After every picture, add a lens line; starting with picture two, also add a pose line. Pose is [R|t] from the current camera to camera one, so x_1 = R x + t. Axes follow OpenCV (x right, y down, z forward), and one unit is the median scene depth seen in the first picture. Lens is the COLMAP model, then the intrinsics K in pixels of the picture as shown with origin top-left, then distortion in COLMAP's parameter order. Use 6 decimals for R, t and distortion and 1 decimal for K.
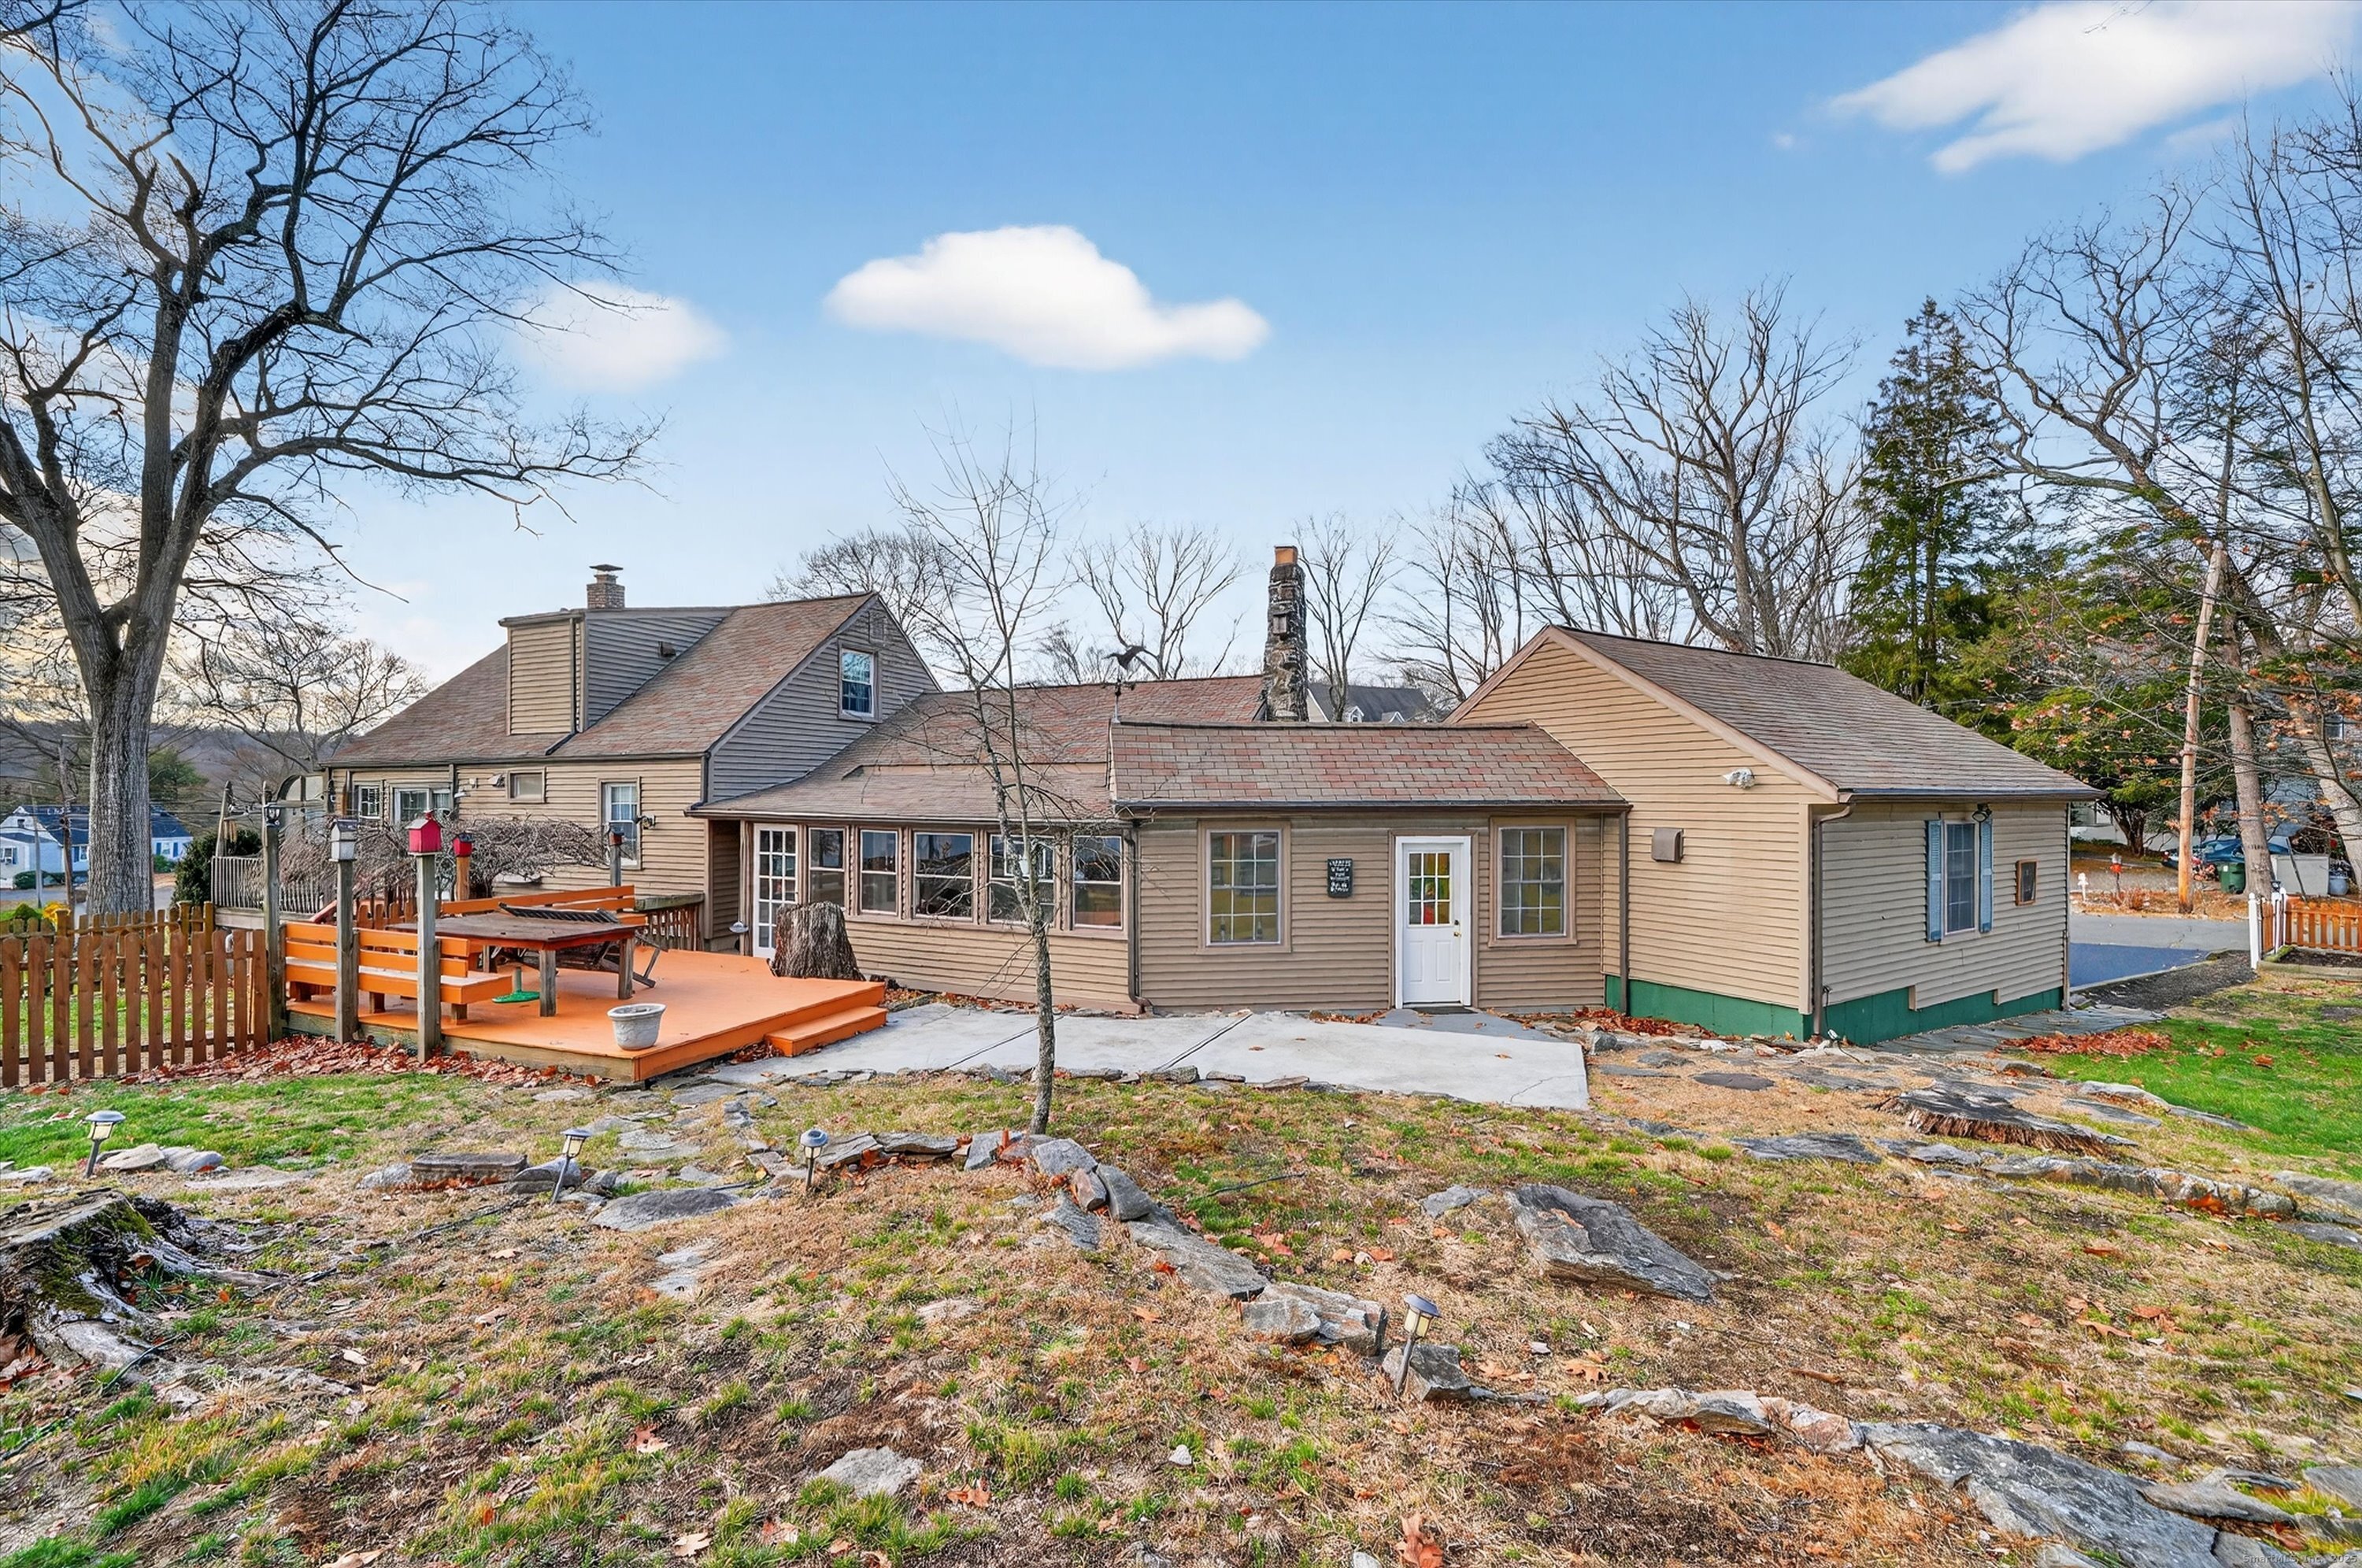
lens RADIAL K [[944.5, 0, 1156.3], [0, 944.5, 800.4], [0, 0, 1]] dist [-0.000326, 0.000086]
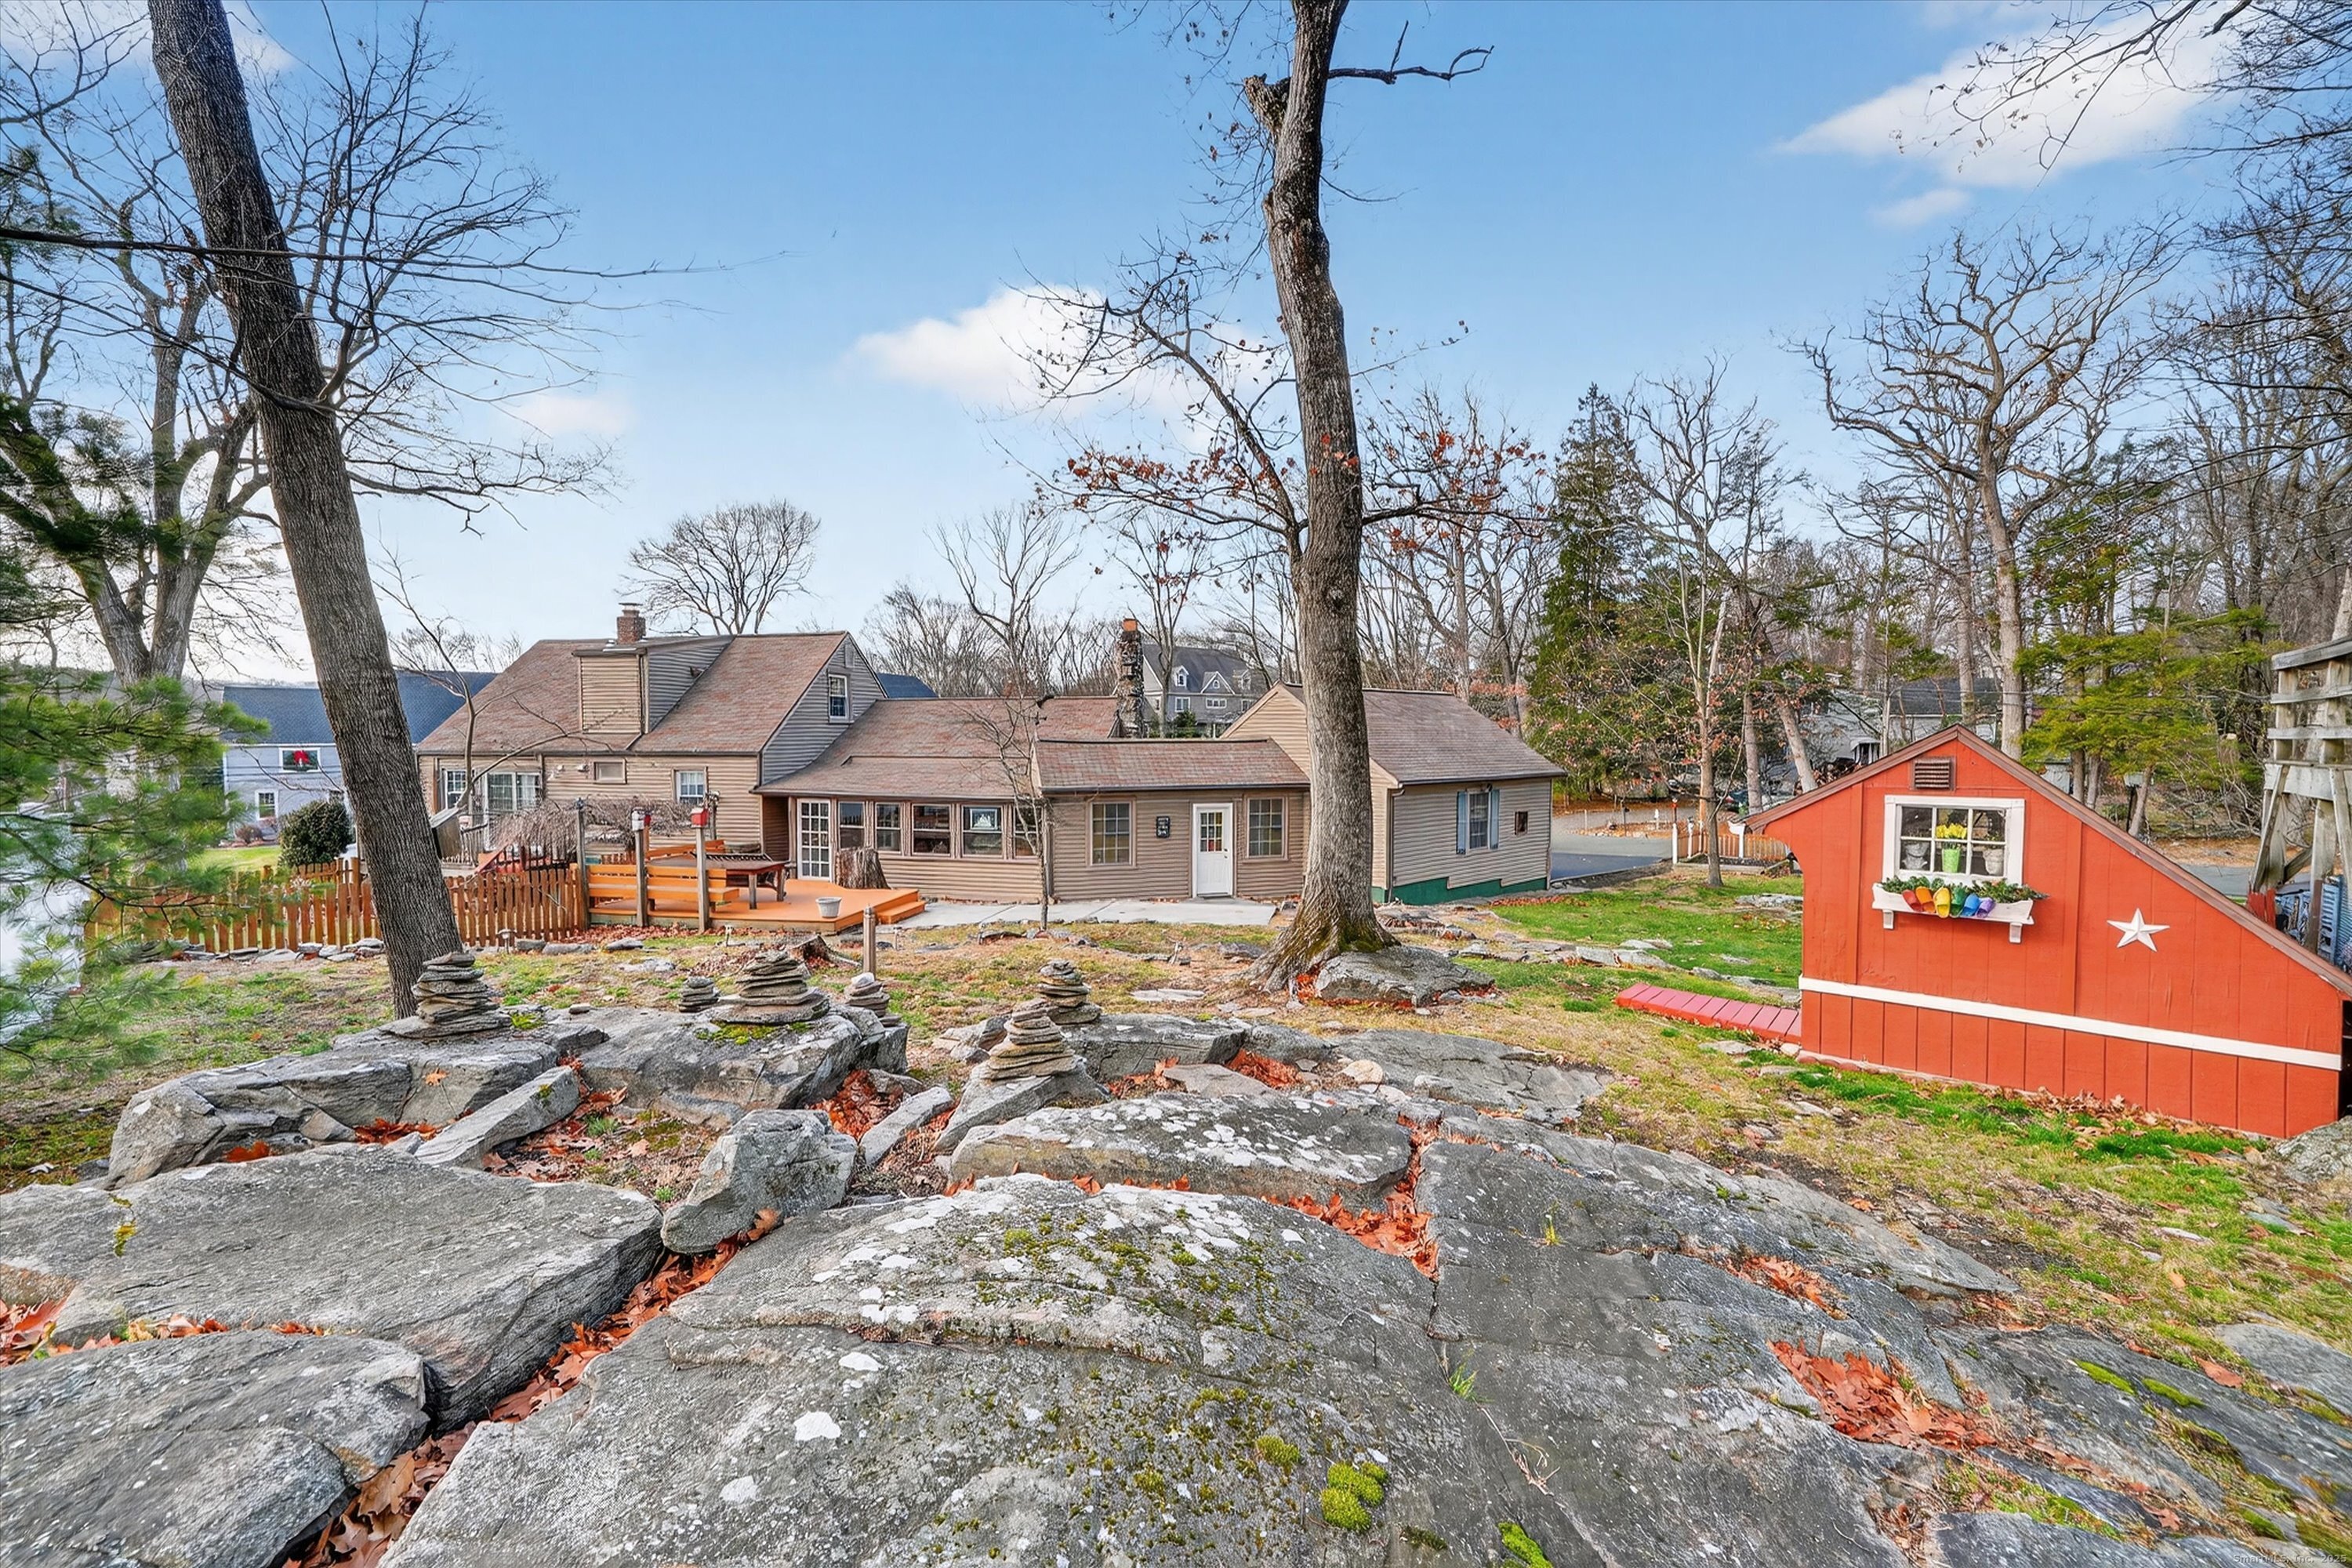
lens RADIAL K [[940.6, 0, 1173.8], [0, 940.6, 772.1], [0, 0, 1]] dist [-0.000326, 0.000086]
pose [[0.980715, -0.007173, 0.195312, -0.128861], [0.000159, 0.999355, 0.035906, -0.082907], [-0.195443, -0.035182, 0.980084, -0.725791]]
